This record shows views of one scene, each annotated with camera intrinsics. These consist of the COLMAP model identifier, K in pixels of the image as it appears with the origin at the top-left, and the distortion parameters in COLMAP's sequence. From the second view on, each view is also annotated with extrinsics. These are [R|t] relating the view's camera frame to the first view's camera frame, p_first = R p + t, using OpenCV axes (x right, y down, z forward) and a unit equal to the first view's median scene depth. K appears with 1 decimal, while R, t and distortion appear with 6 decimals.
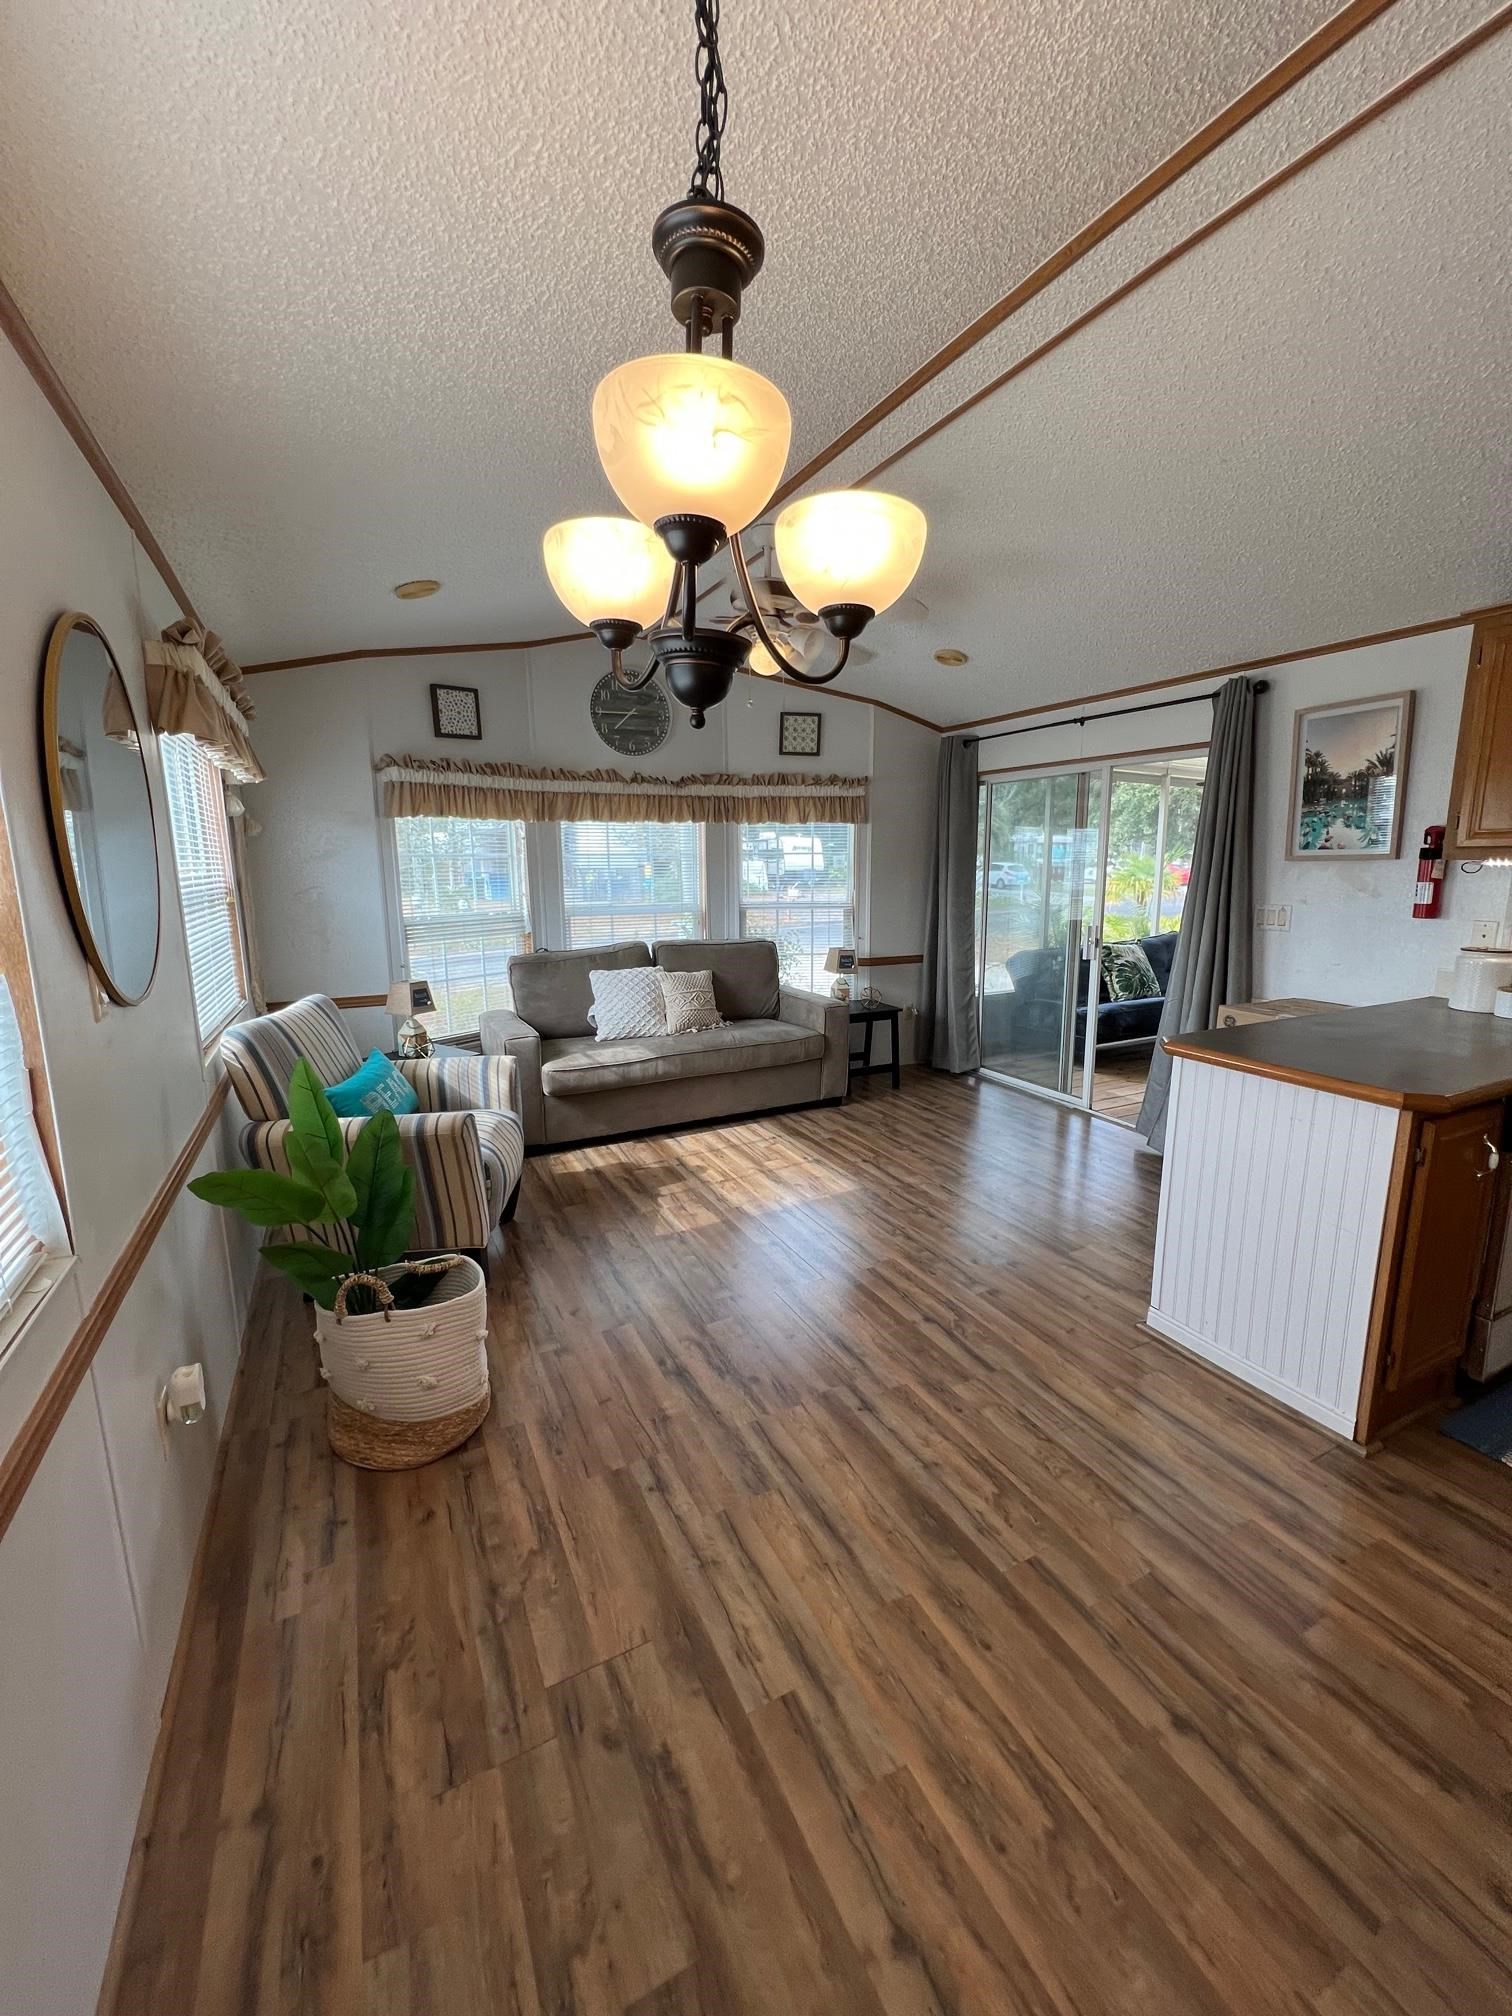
lens RADIAL K [[808.6, 0, 750.7], [0, 808.6, 1006.5], [0, 0, 1]] dist [0.002845, 0.000265]
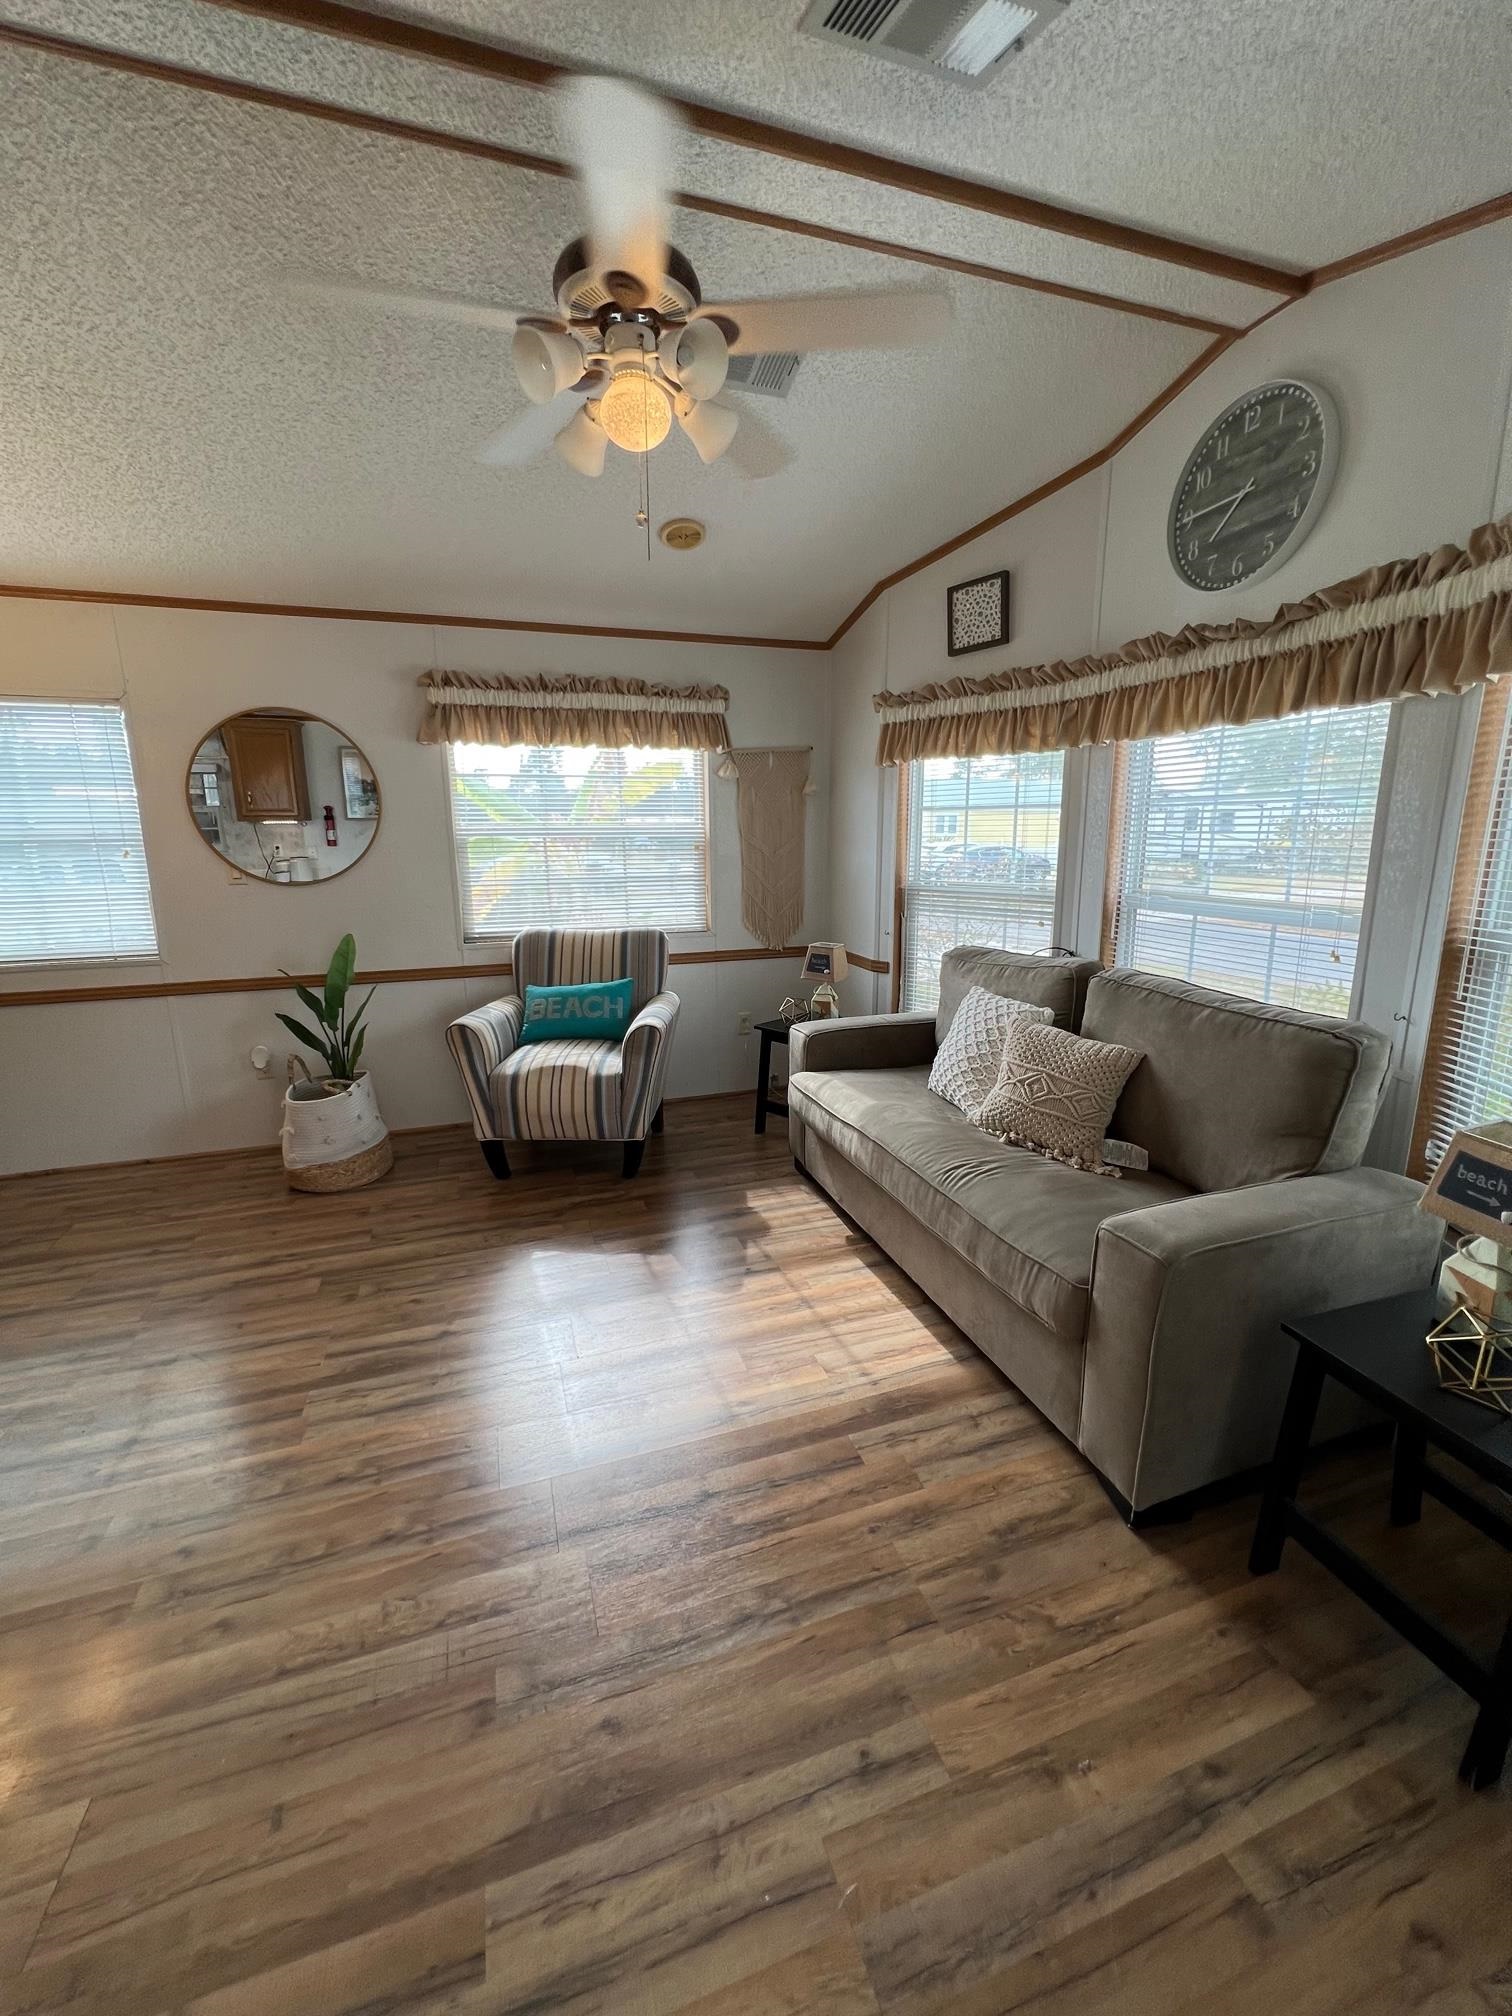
lens RADIAL K [[808.6, 0, 726.4], [0, 808.6, 975.1], [0, 0, 1]] dist [0.002845, 0.000265]
pose [[-0.139558, 0.185296, -0.972722, 0.468240], [-0.173949, 0.962472, 0.208300, -0.155730], [0.974816, 0.198274, -0.102089, 0.915725]]
